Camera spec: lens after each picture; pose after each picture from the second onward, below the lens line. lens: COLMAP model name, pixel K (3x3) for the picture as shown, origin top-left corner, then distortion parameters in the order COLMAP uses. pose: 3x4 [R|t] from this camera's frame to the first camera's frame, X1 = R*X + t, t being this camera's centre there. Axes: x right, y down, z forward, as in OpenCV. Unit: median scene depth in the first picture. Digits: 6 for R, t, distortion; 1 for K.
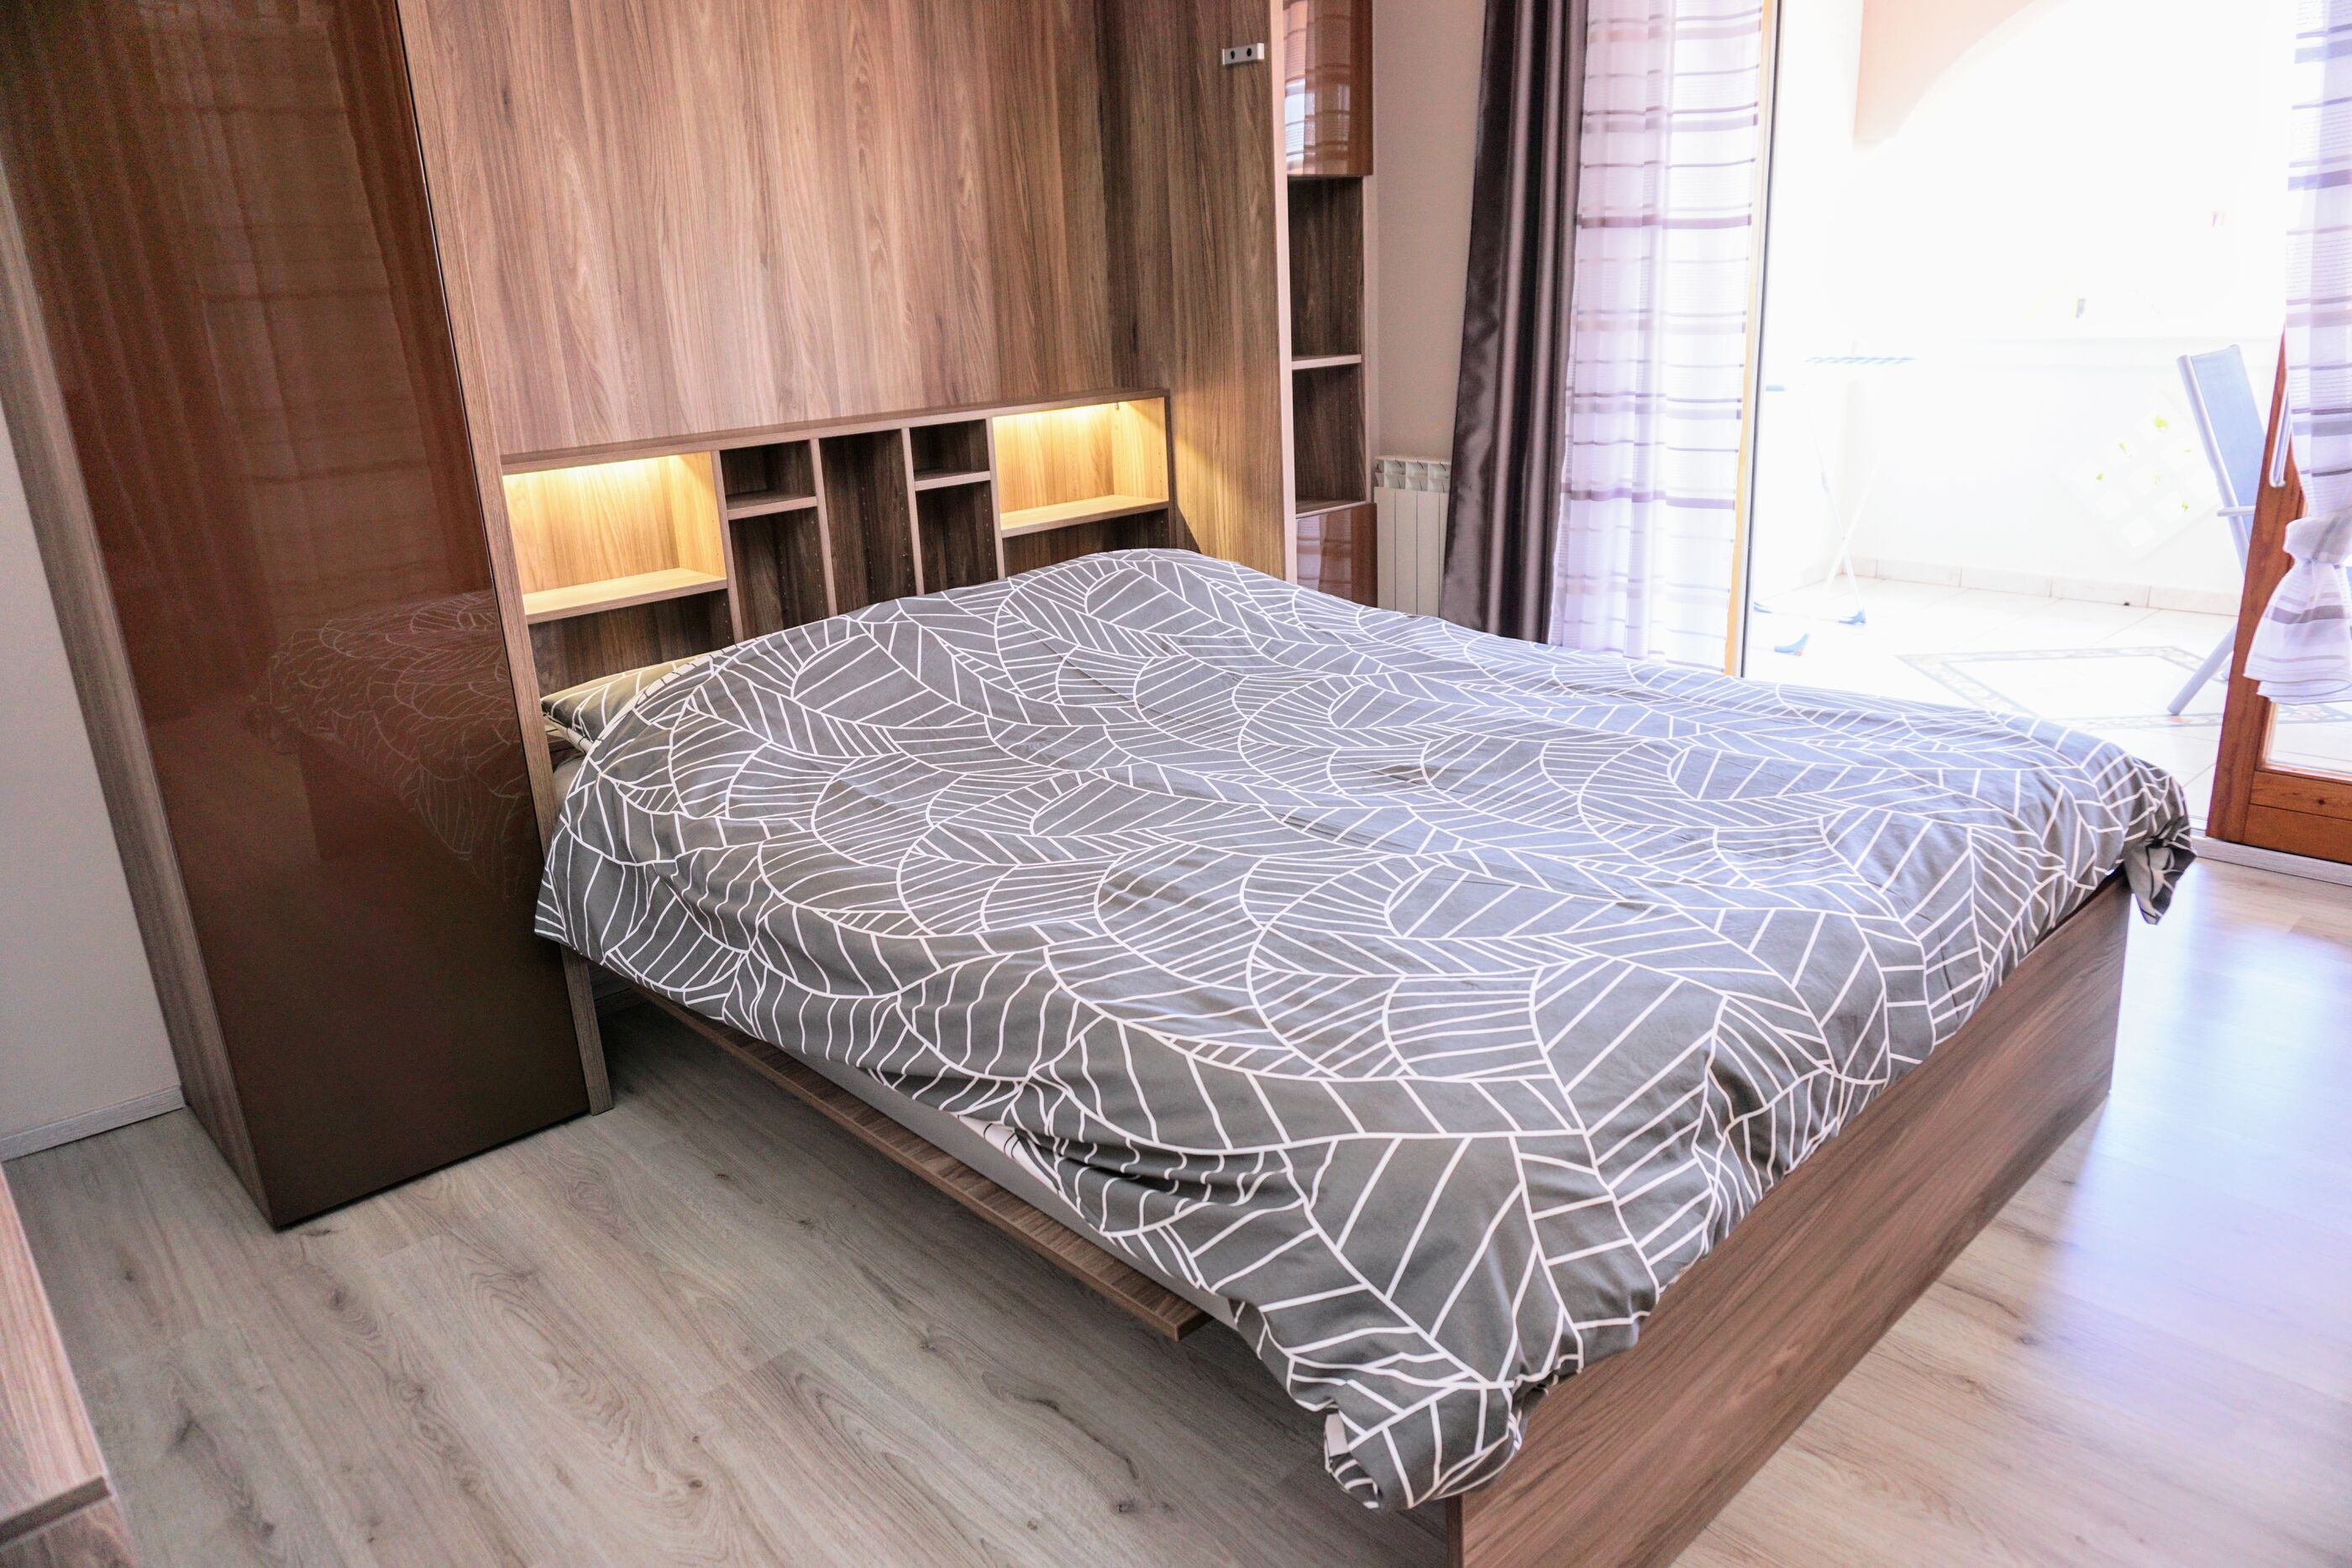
lens RADIAL K [[1604.6, 0, 1169.8], [0, 1604.6, 779.7], [0, 0, 1]] dist [-0.035751, 0.041480]
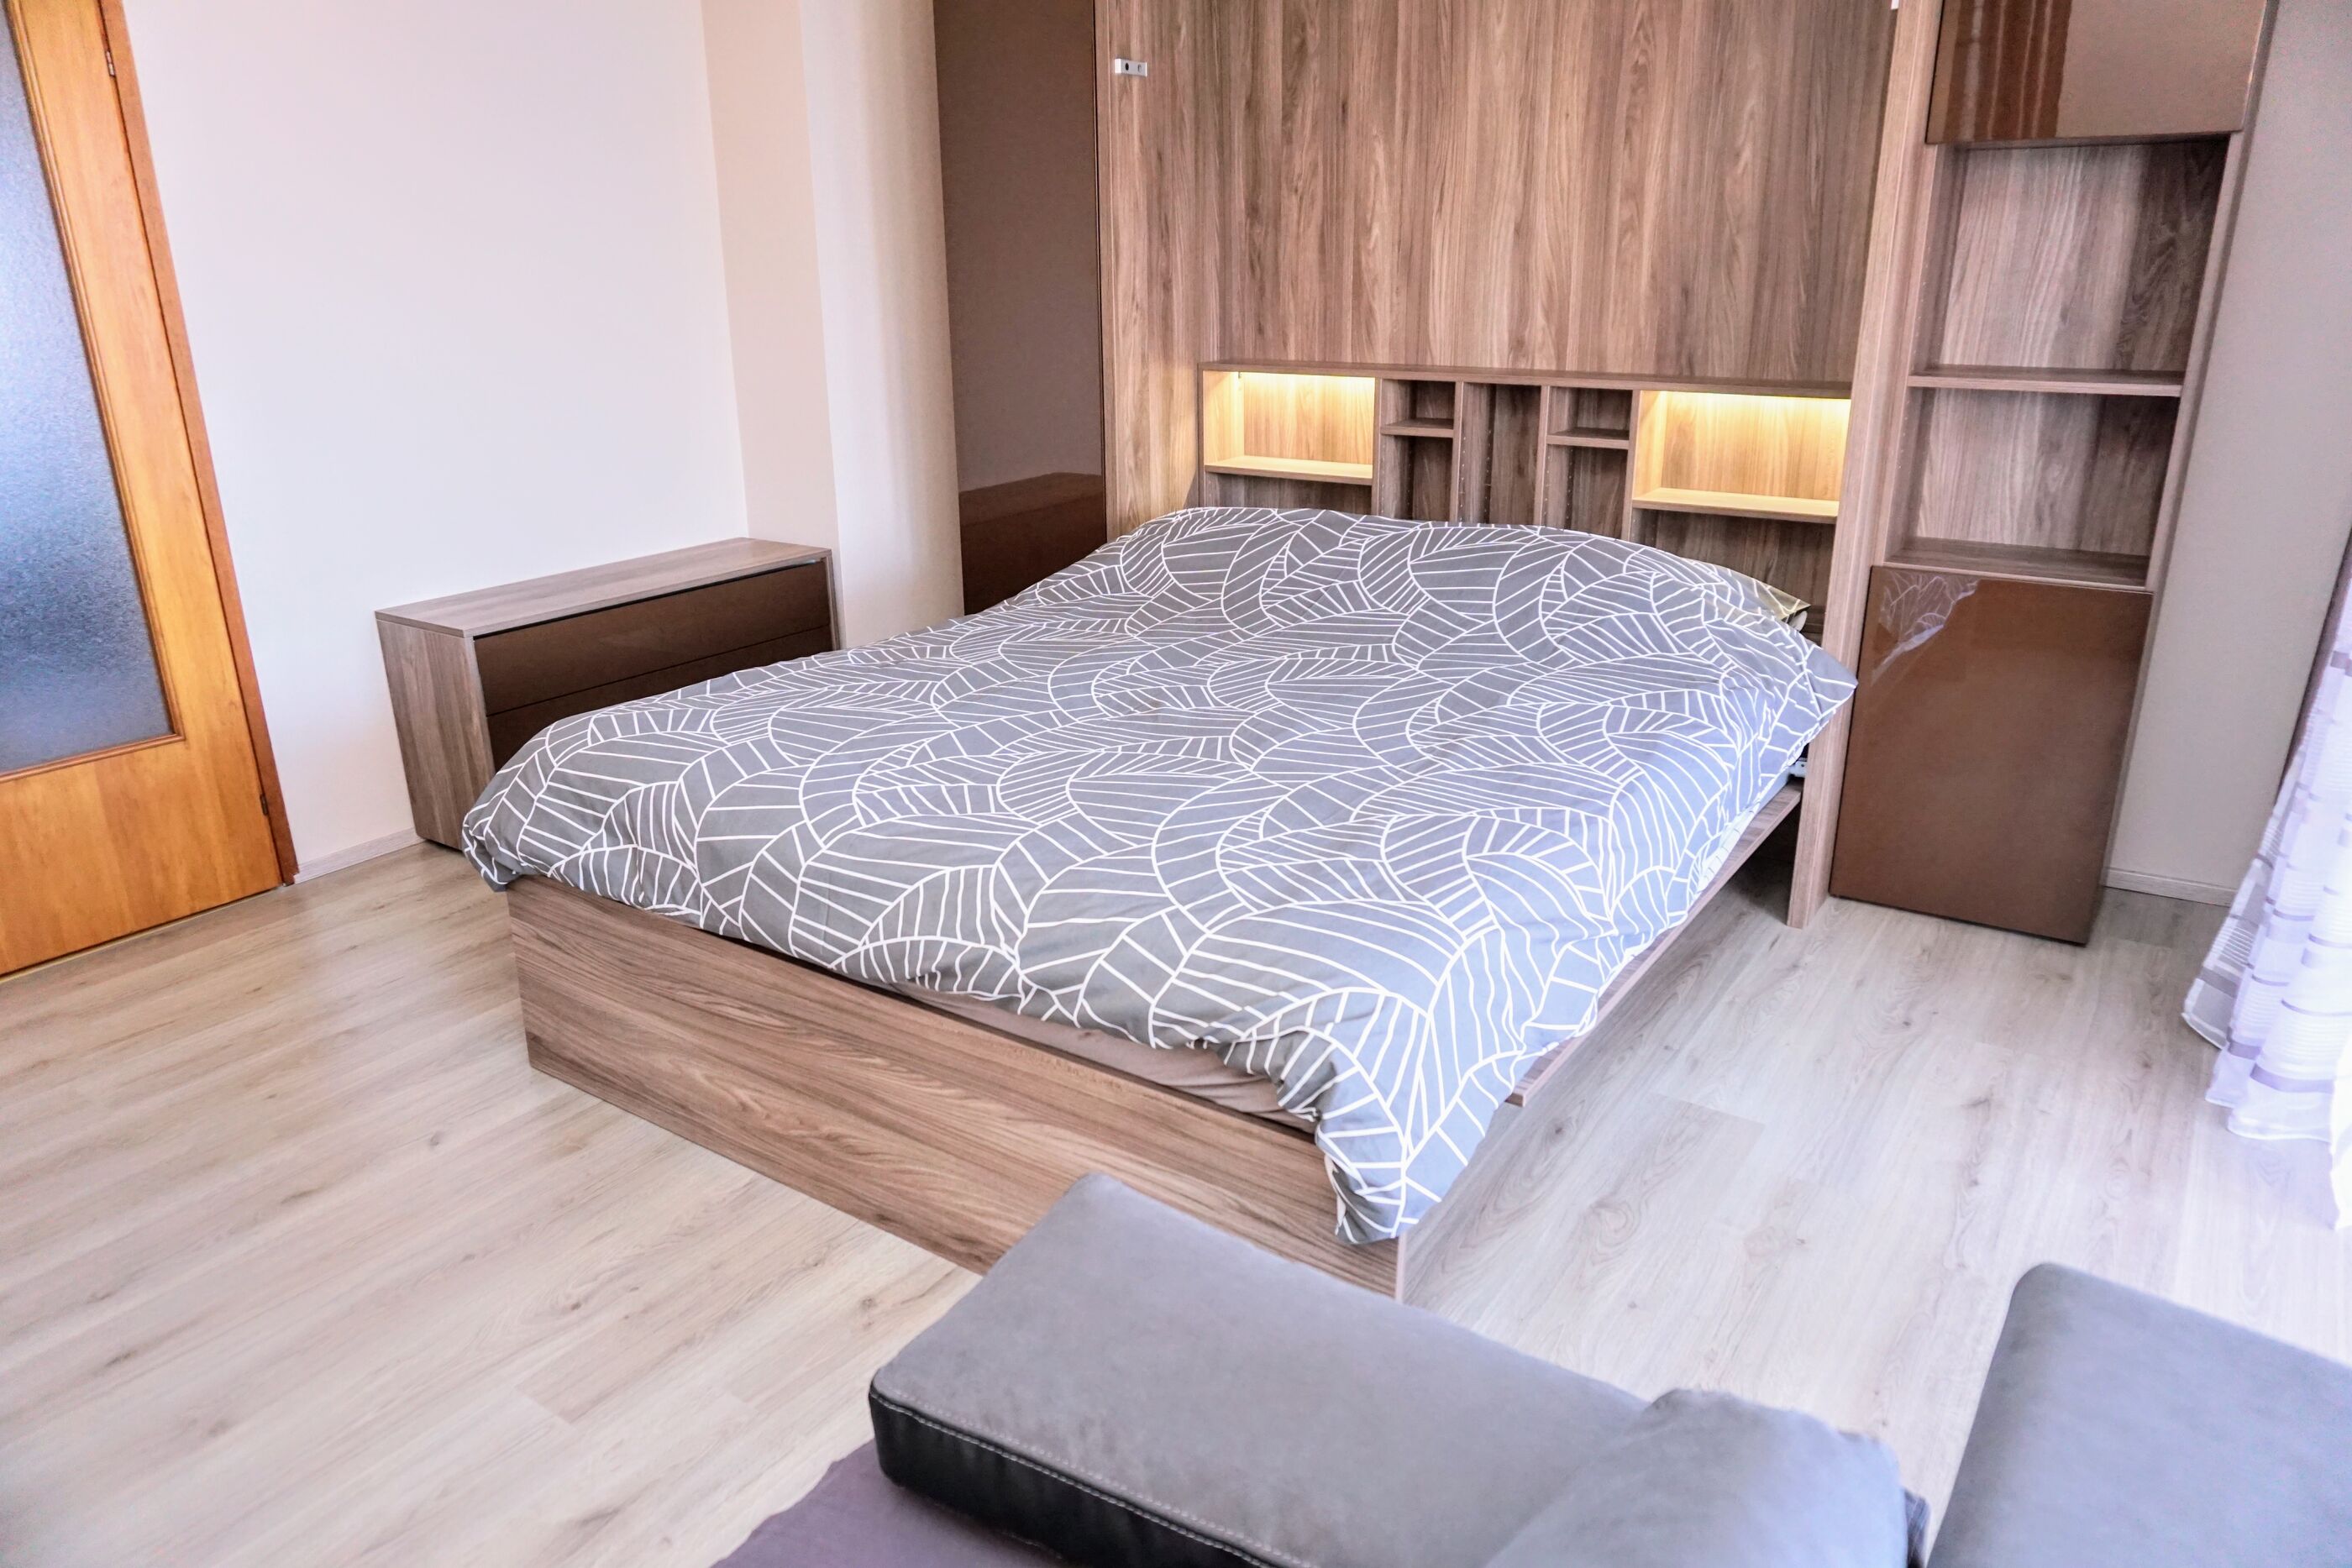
lens RADIAL K [[1604.6, 0, 1169.8], [0, 1604.6, 779.7], [0, 0, 1]] dist [-0.035751, 0.041480]
pose [[0.185070, 0.357712, -0.915309, 0.939636], [-0.292546, 0.909226, 0.296184, -0.232596], [0.938171, 0.212956, 0.272918, 0.530635]]
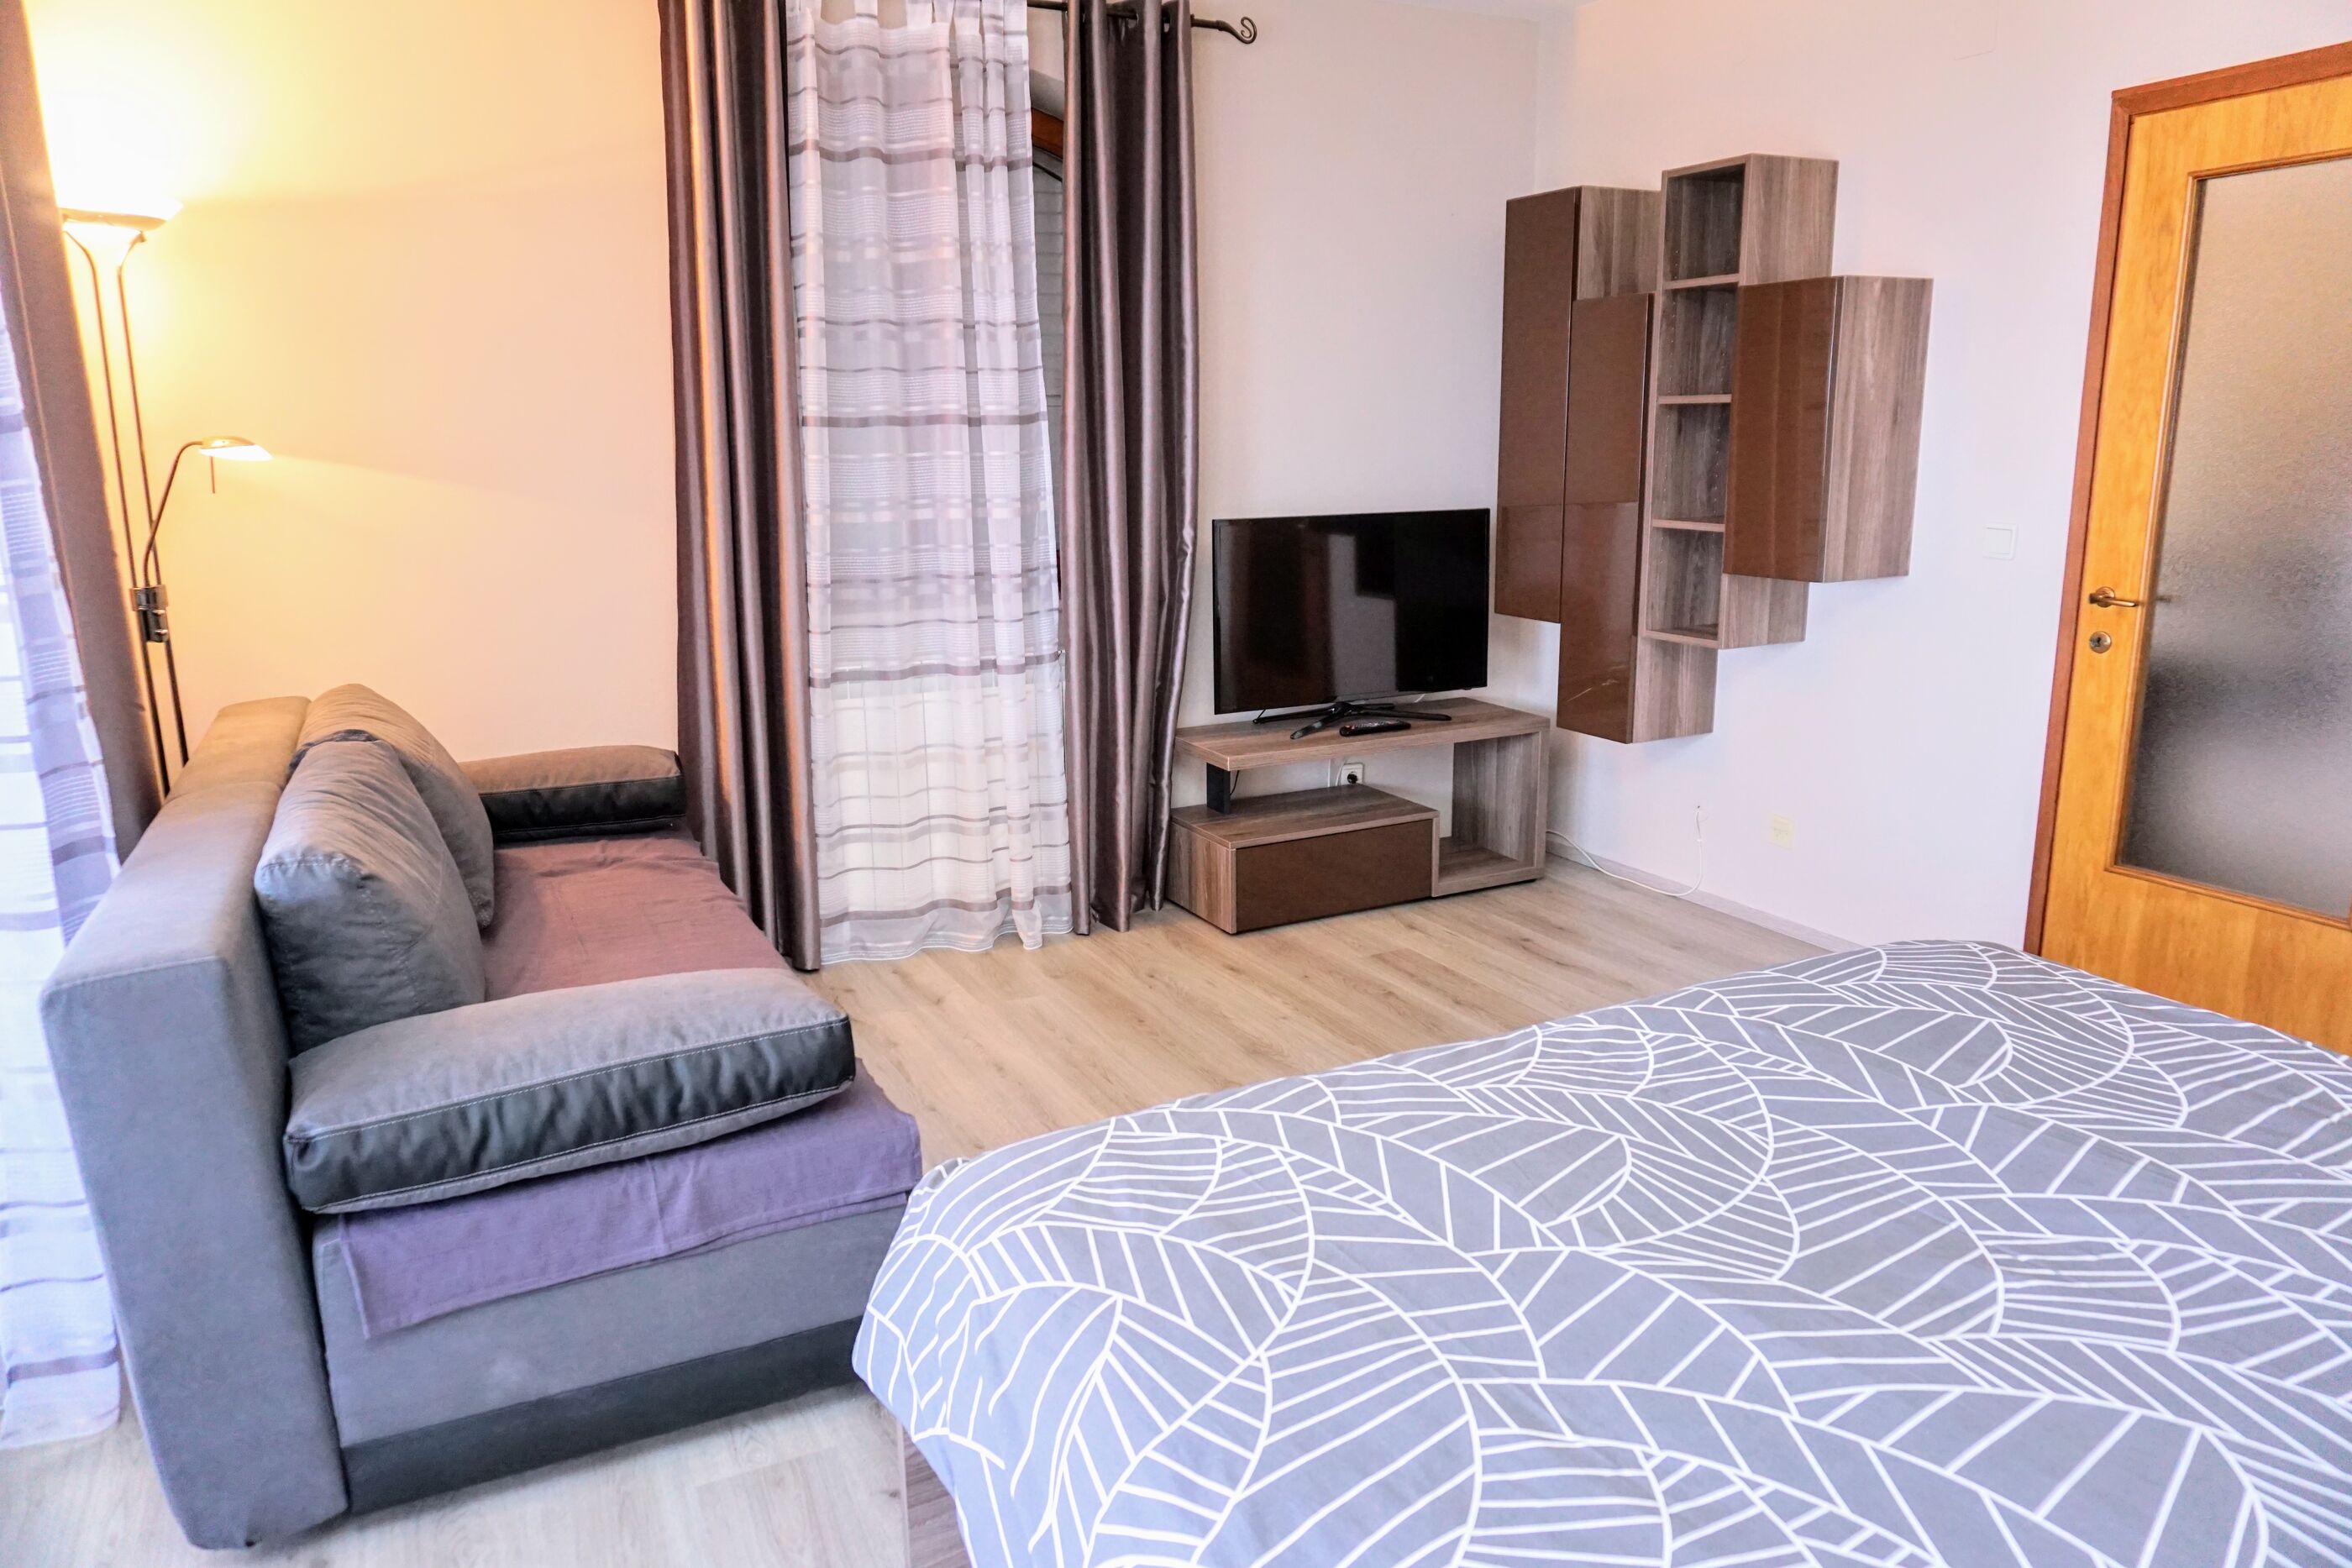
lens RADIAL K [[1531.5, 0, 1181.7], [0, 1531.5, 788.7], [0, 0, 1]] dist [-0.043287, 0.004733]
pose [[-0.949441, -0.006486, 0.313878, 0.215688], [0.152848, 0.863743, 0.480193, -0.380503], [-0.274225, 0.503891, -0.819082, 1.114095]]
